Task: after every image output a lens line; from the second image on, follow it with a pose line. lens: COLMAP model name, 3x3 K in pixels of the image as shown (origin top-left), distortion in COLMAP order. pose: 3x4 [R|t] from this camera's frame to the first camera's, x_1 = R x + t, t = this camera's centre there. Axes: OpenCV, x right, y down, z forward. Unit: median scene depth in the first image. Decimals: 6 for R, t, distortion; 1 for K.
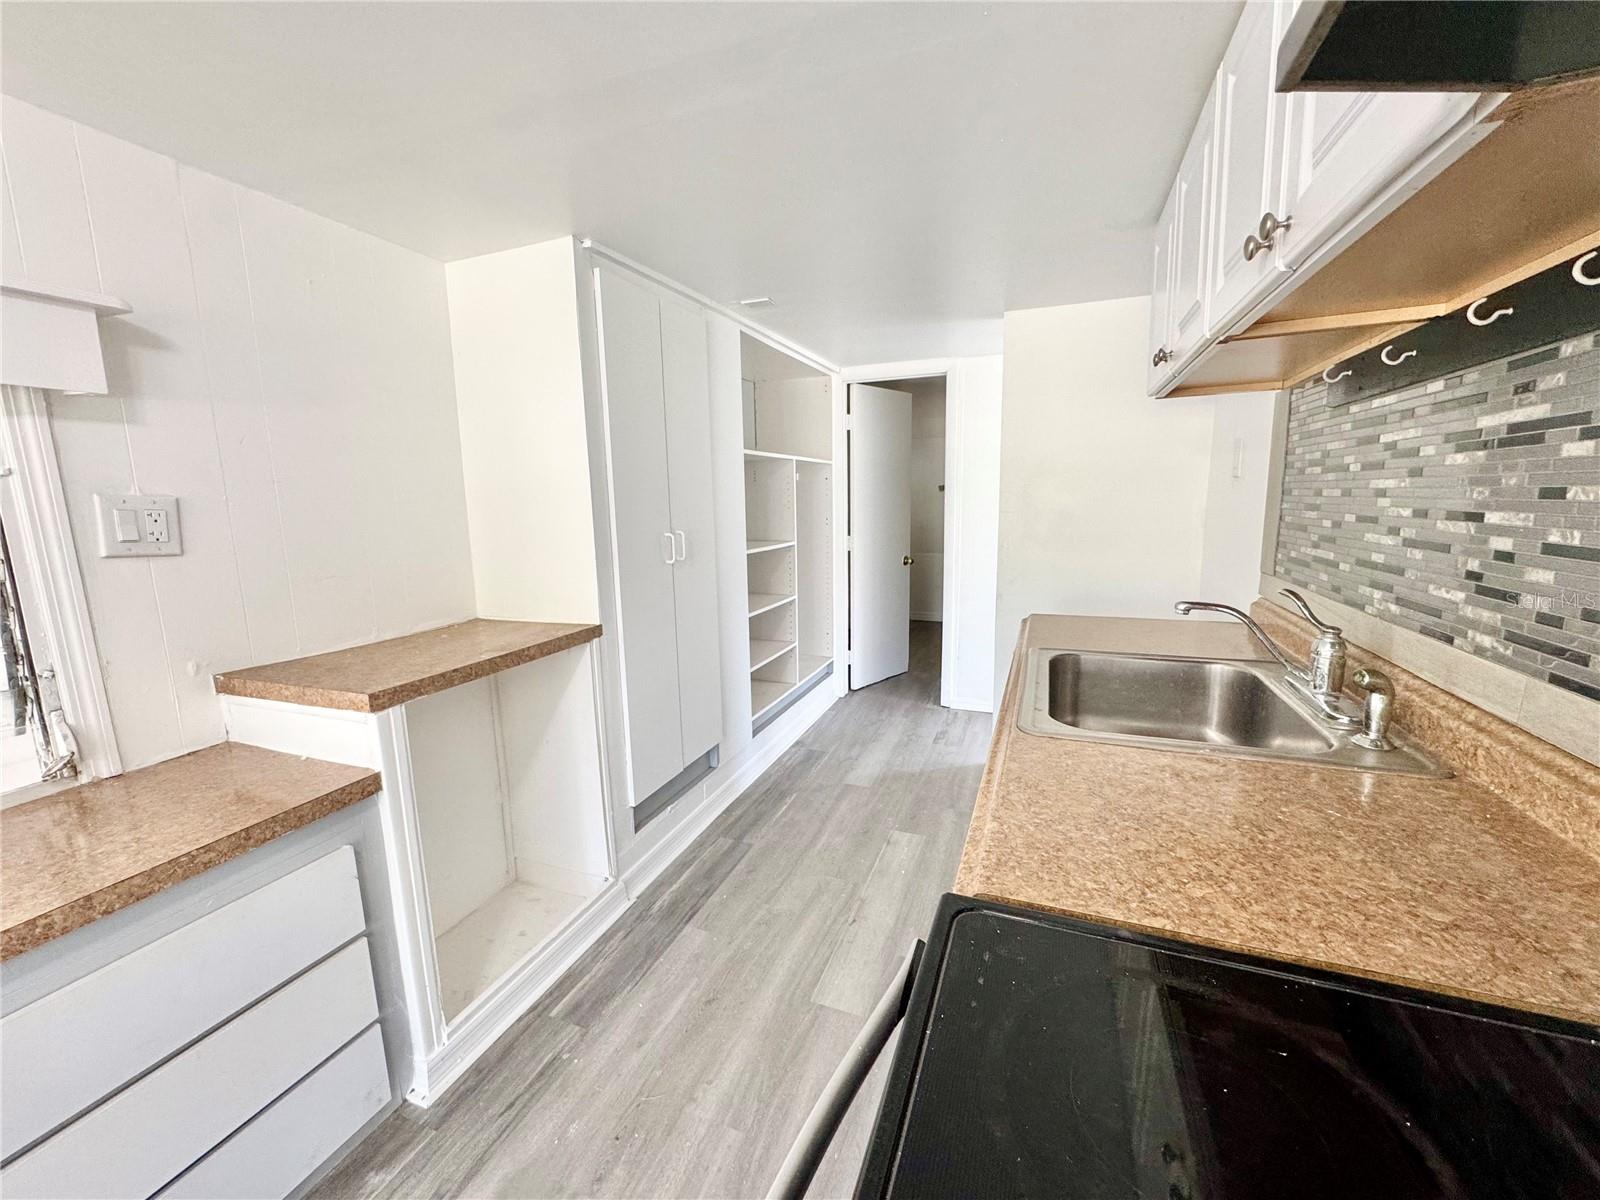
lens RADIAL K [[641.4, 0, 800.1], [0, 641.4, 601.5], [0, 0, 1]] dist [-0.004989, 0.001131]
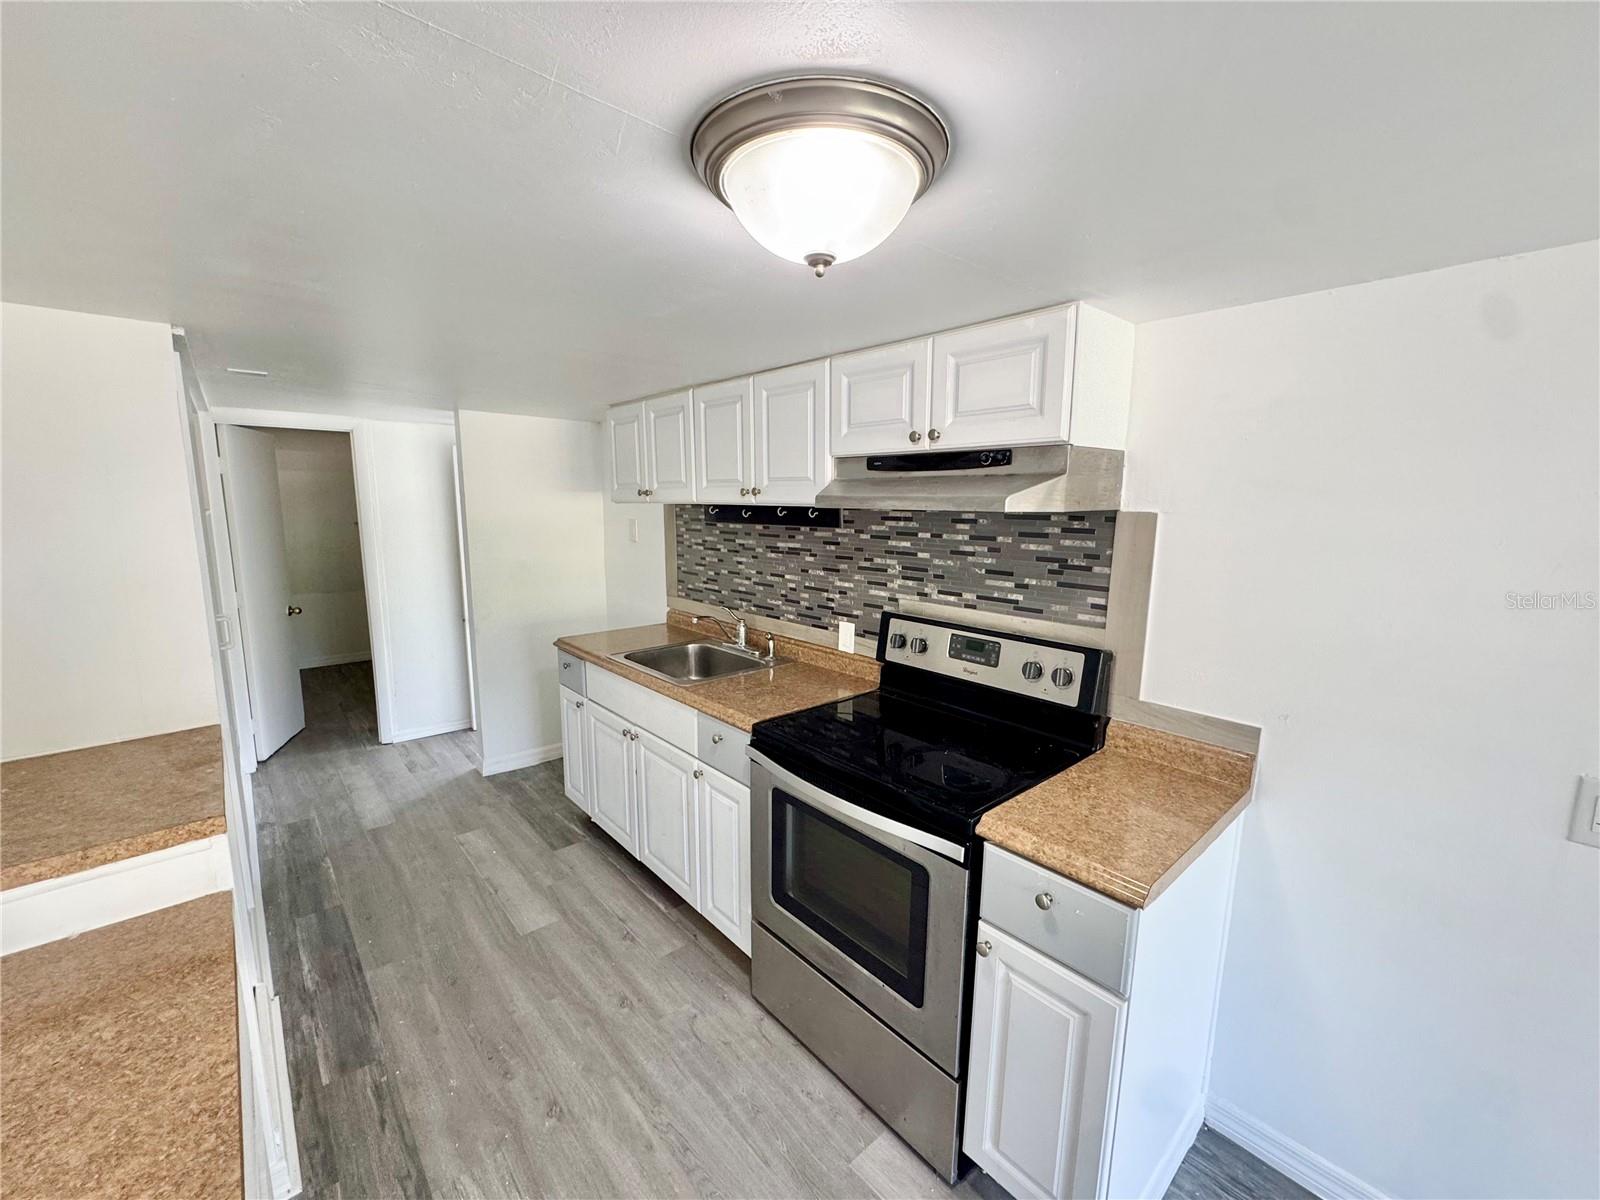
lens RADIAL K [[641.4, 0, 798.9], [0, 641.4, 599.6], [0, 0, 1]] dist [-0.004989, 0.001131]
pose [[0.453609, -0.112891, 0.884022, -1.088549], [0.129559, 0.989760, 0.059915, -0.134535], [-0.881733, 0.087355, 0.463590, -0.310067]]
